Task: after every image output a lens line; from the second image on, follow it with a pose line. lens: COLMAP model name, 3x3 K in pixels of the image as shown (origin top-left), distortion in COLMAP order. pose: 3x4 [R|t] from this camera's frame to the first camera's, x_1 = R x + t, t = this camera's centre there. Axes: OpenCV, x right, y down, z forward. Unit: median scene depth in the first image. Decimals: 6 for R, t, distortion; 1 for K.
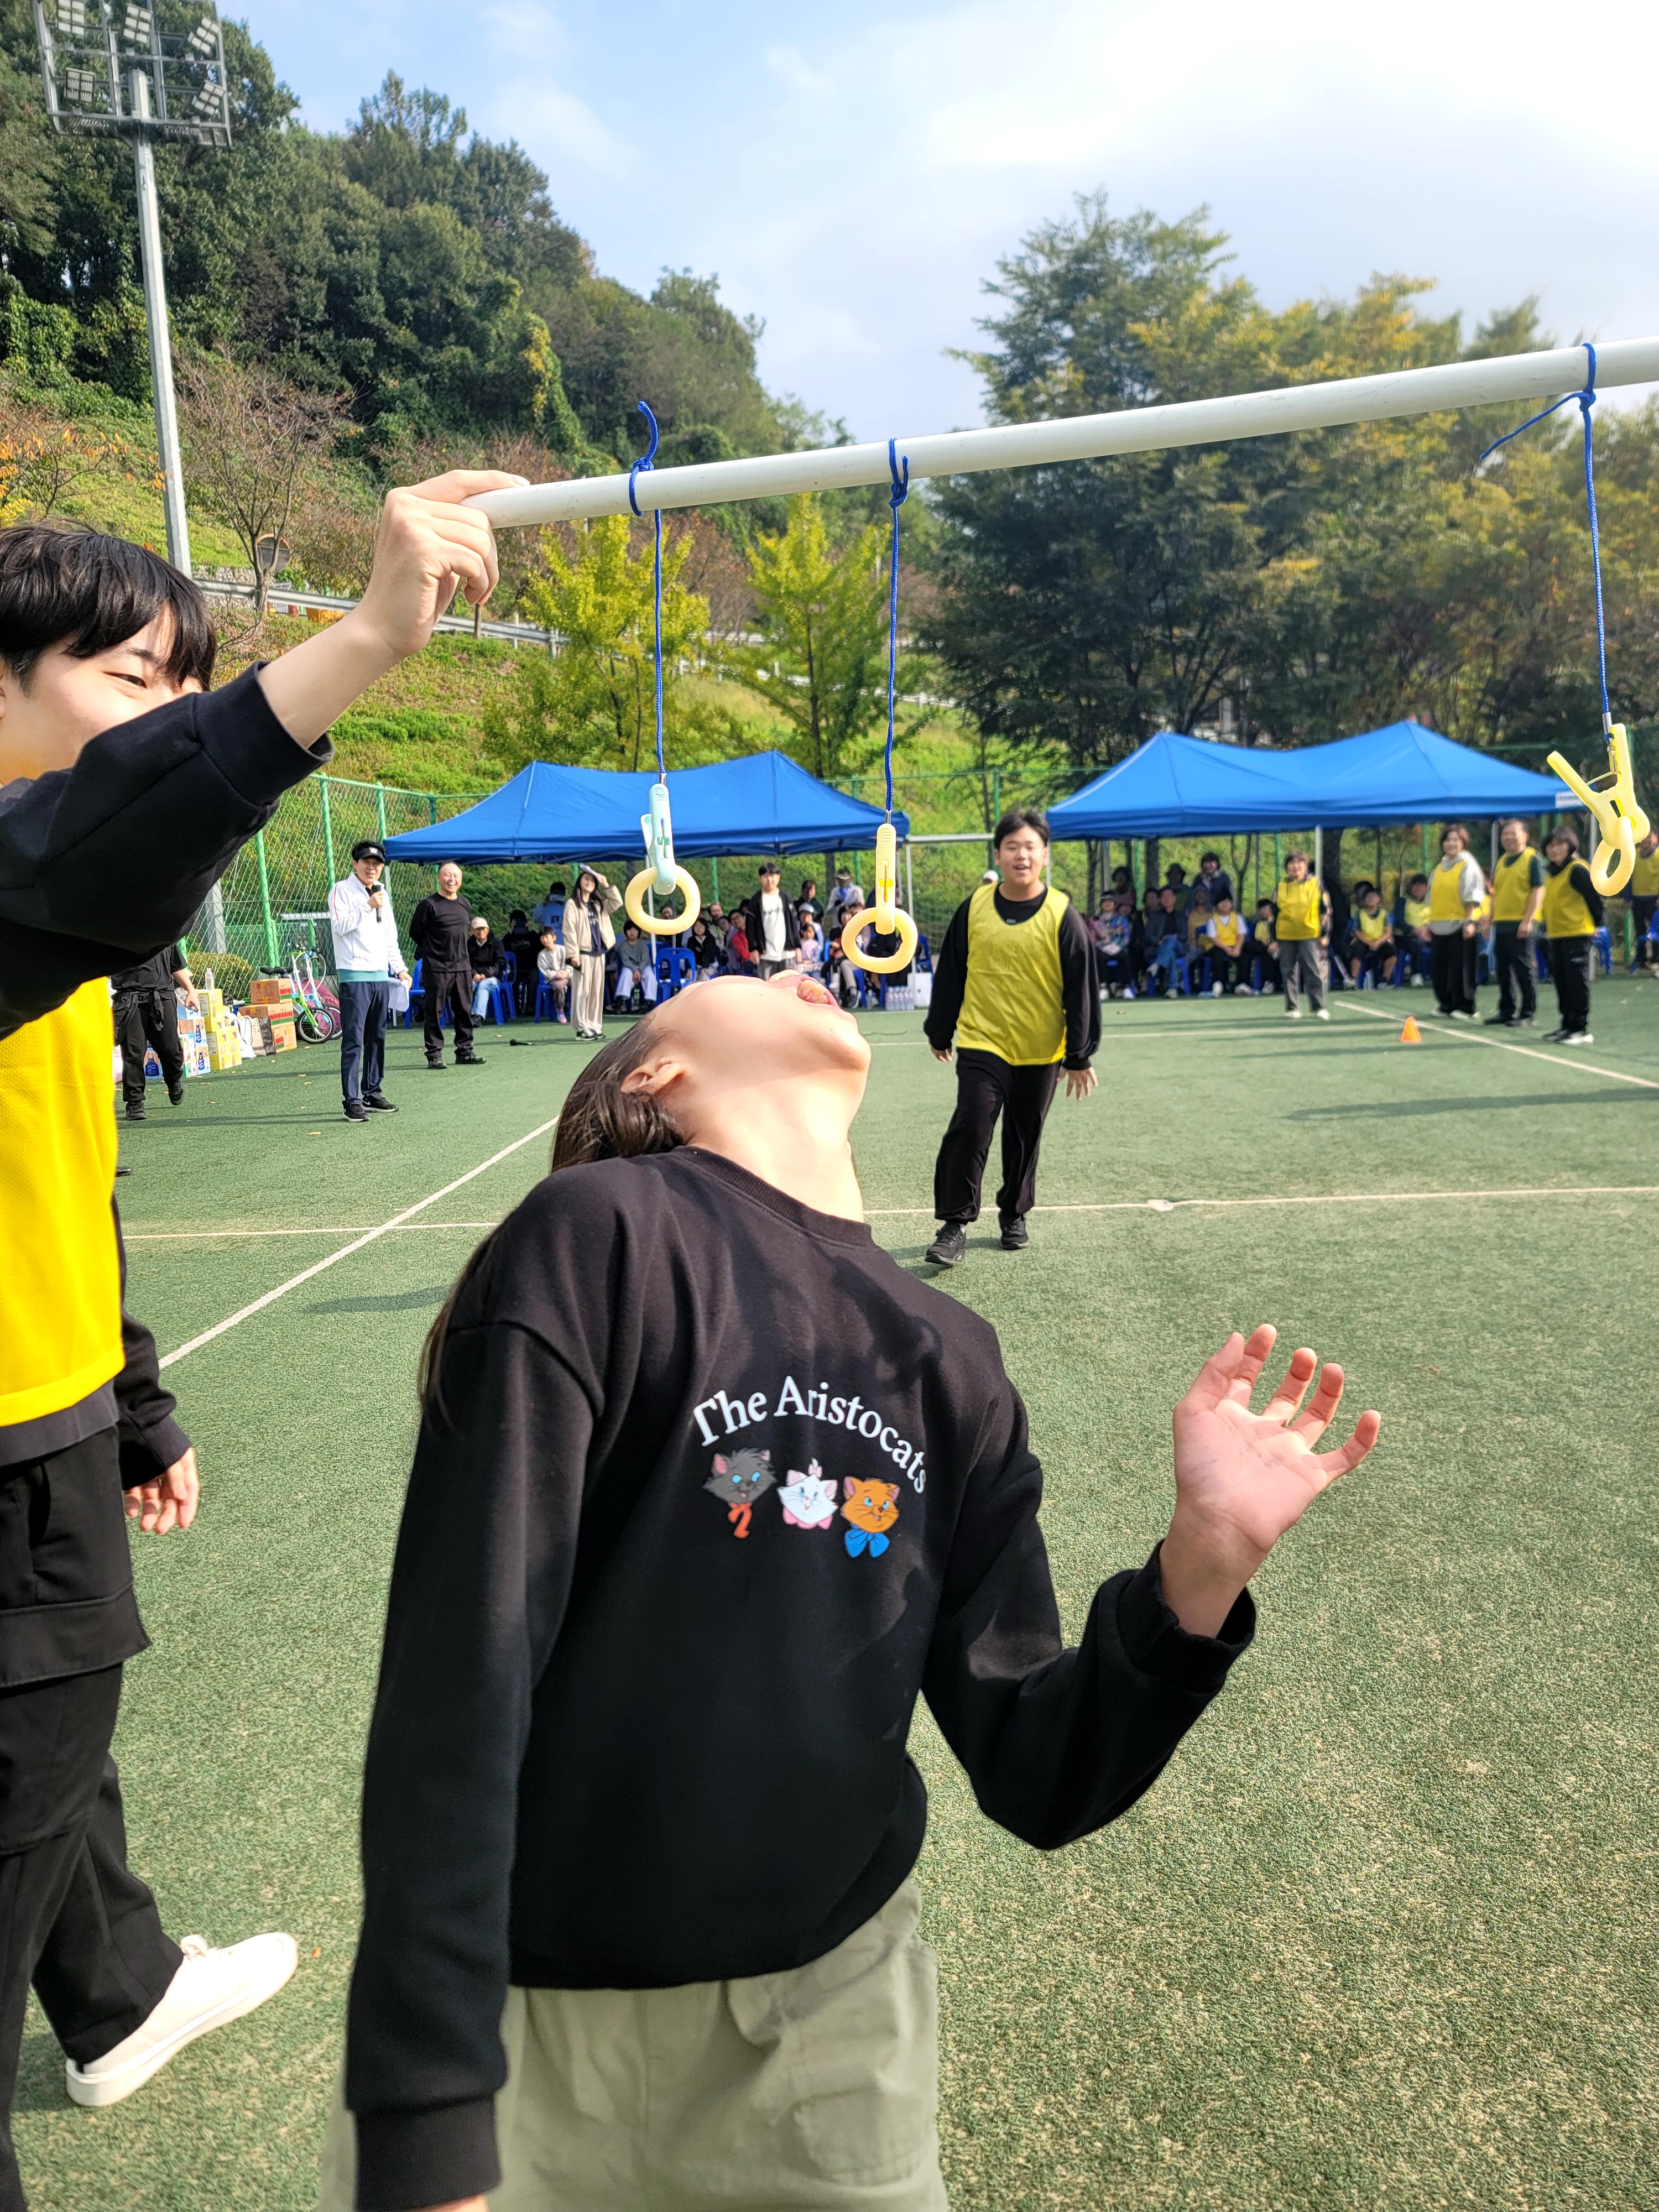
lens RADIAL K [[1620.8, 0, 833.3], [0, 1620.8, 1100.3], [0, 0, 1]] dist [0.084825, -0.080274]
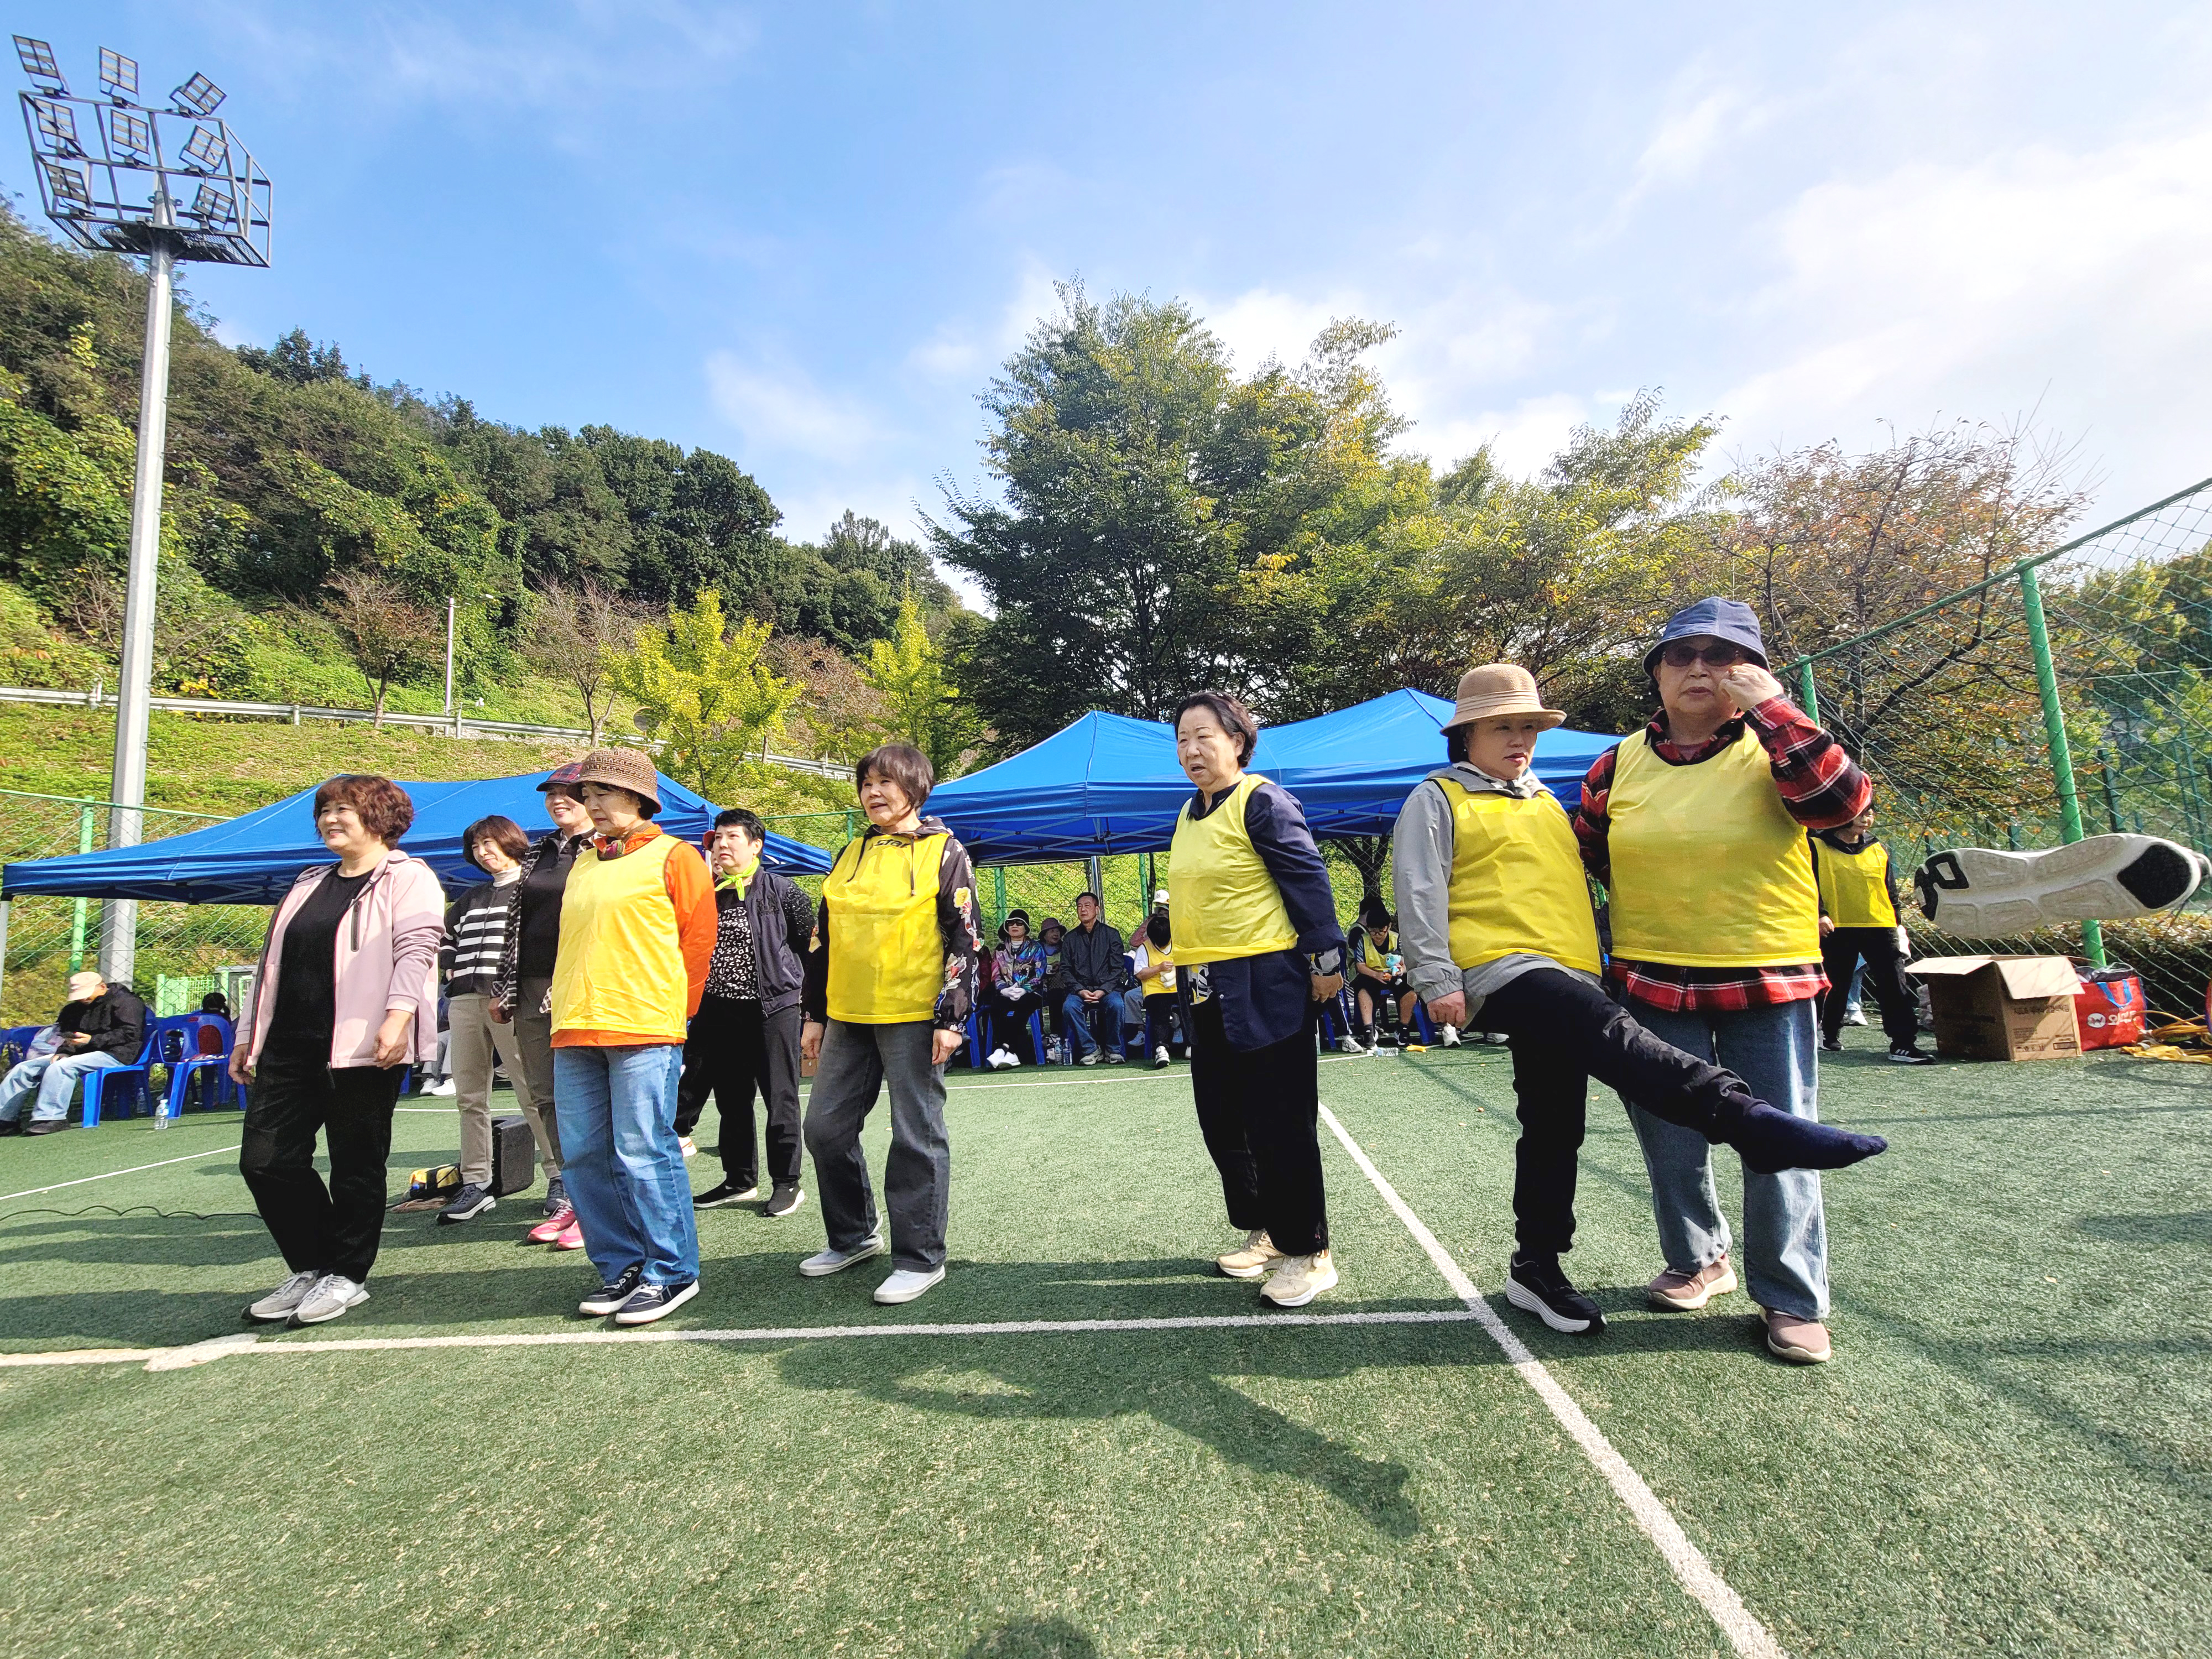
lens RADIAL K [[905.5, 0, 1101.9], [0, 905.5, 832.5], [0, 0, 1]] dist [-0.010484, 0.004549]
pose [[0.999136, -0.027915, -0.030799, 0.049390], [0.019518, 0.969247, -0.245313, -0.014166], [0.036700, 0.244500, 0.968955, 0.135463]]
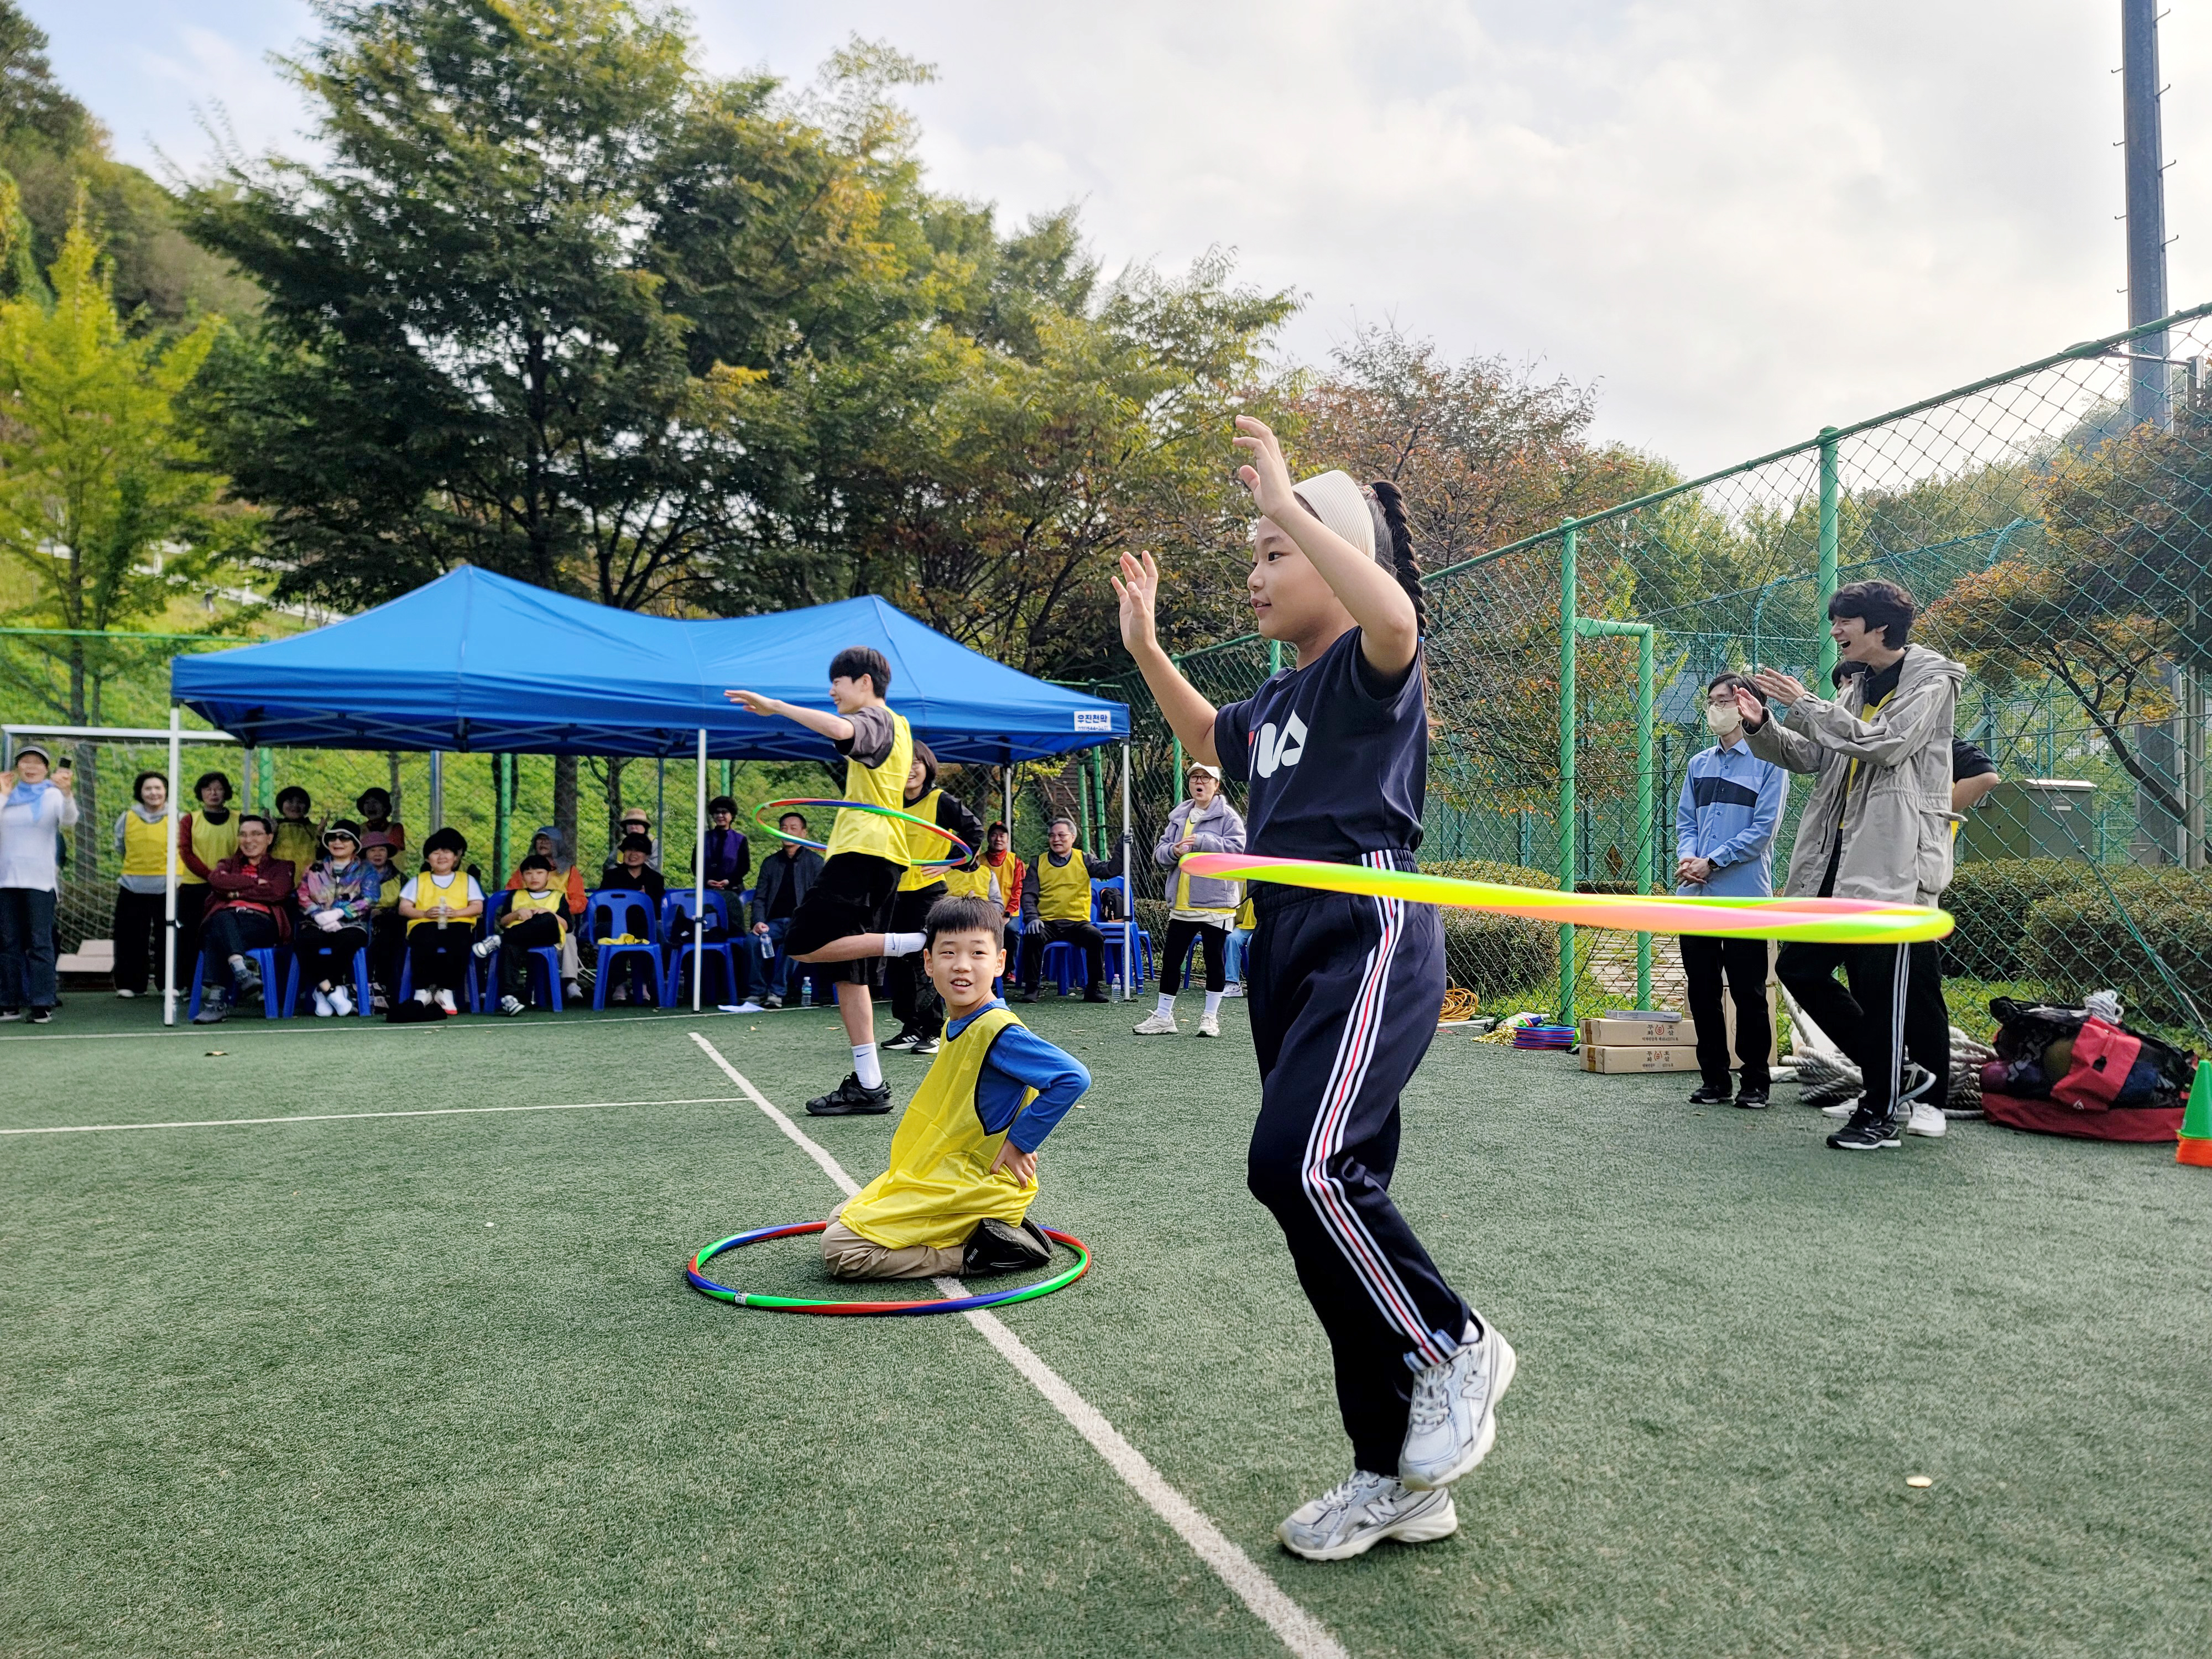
lens RADIAL K [[1620.8, 0, 1118.0], [0, 1620.8, 826.6], [0, 0, 1]] dist [0.084825, -0.080274]
pose [[0.923018, 0.054437, 0.380885, 0.044890], [0.010079, 0.986180, -0.165372, -0.007160], [-0.384624, 0.156480, 0.909713, 0.087378]]
